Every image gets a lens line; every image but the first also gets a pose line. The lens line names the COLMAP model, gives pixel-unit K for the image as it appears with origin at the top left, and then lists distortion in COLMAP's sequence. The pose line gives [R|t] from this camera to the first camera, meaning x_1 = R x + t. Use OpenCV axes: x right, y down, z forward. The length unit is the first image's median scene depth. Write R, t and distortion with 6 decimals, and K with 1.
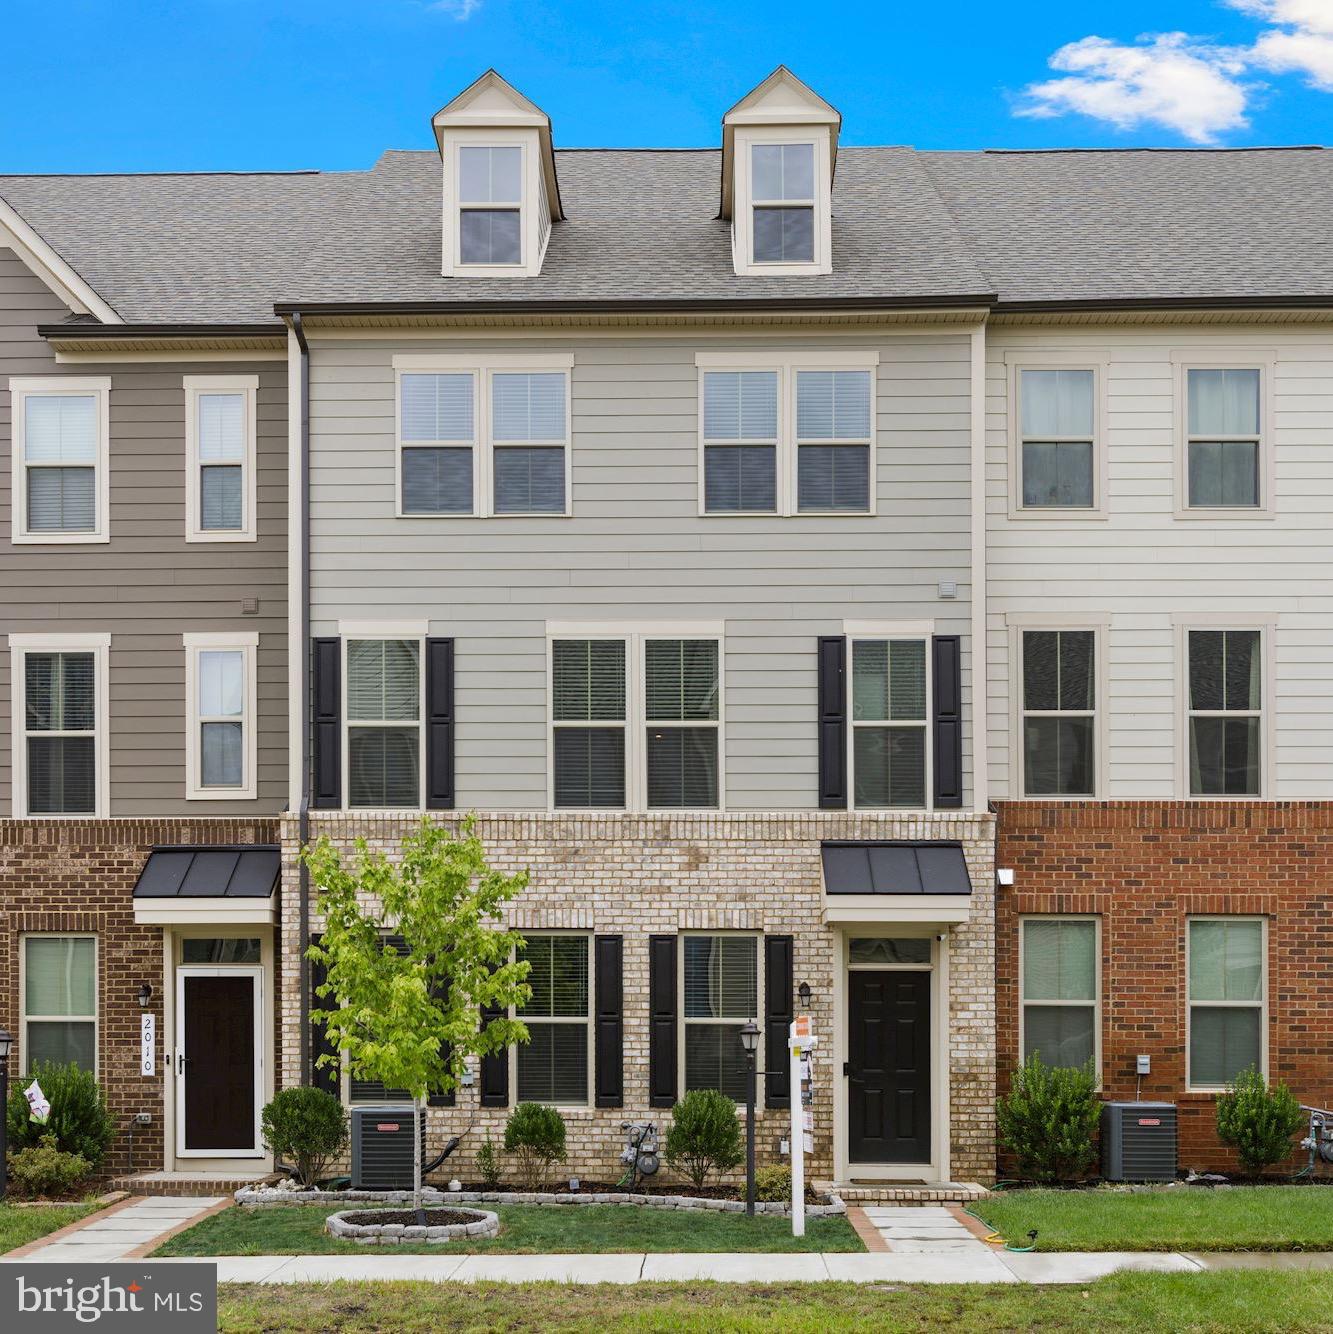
lens RADIAL K [[1549.4, 0, 666.5], [0, 1549.4, 667.0], [0, 0, 1]] dist [0.001429, 0.003575]
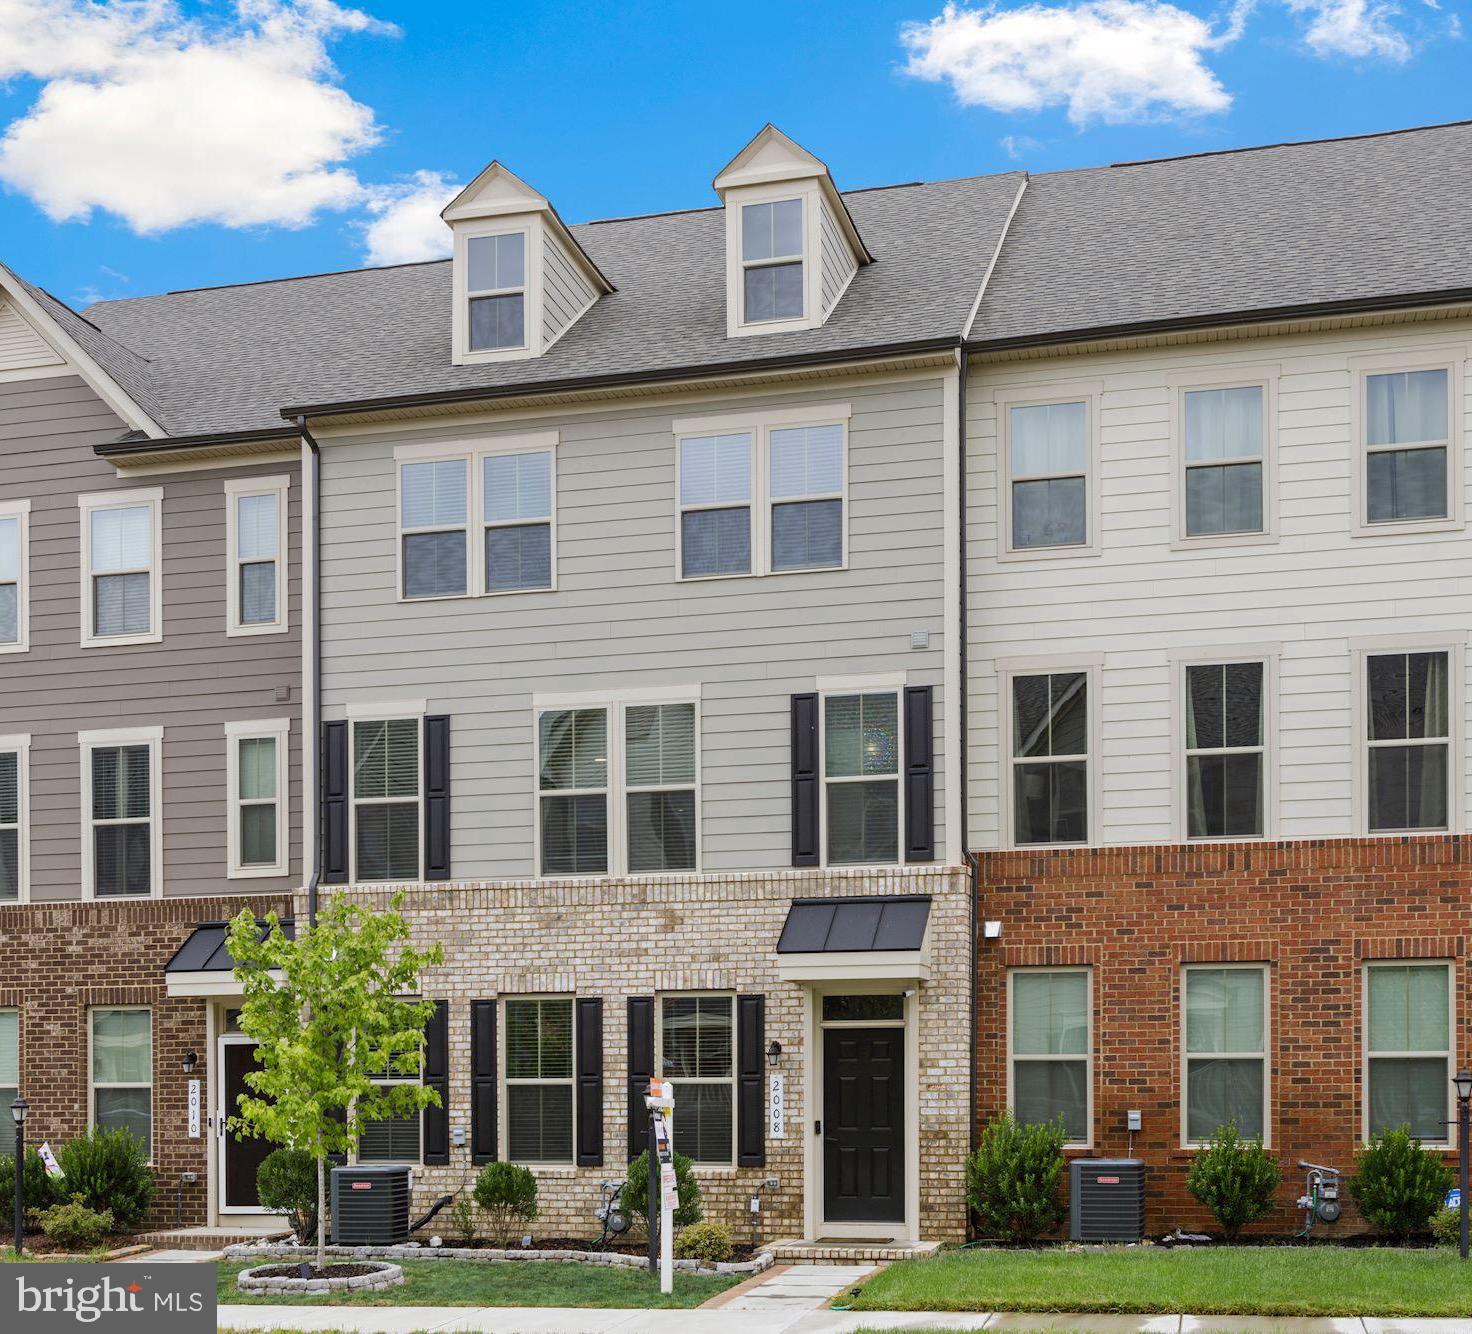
lens RADIAL K [[1571.2, 0, 736.1], [0, 1571.2, 717.2], [0, 0, 1]] dist [-0.009006, 0.016663]
pose [[0.983229, -0.052434, -0.174675, 0.242425], [0.052206, 0.998619, -0.005899, -0.000897], [0.174743, -0.003319, 0.984608, -0.003347]]
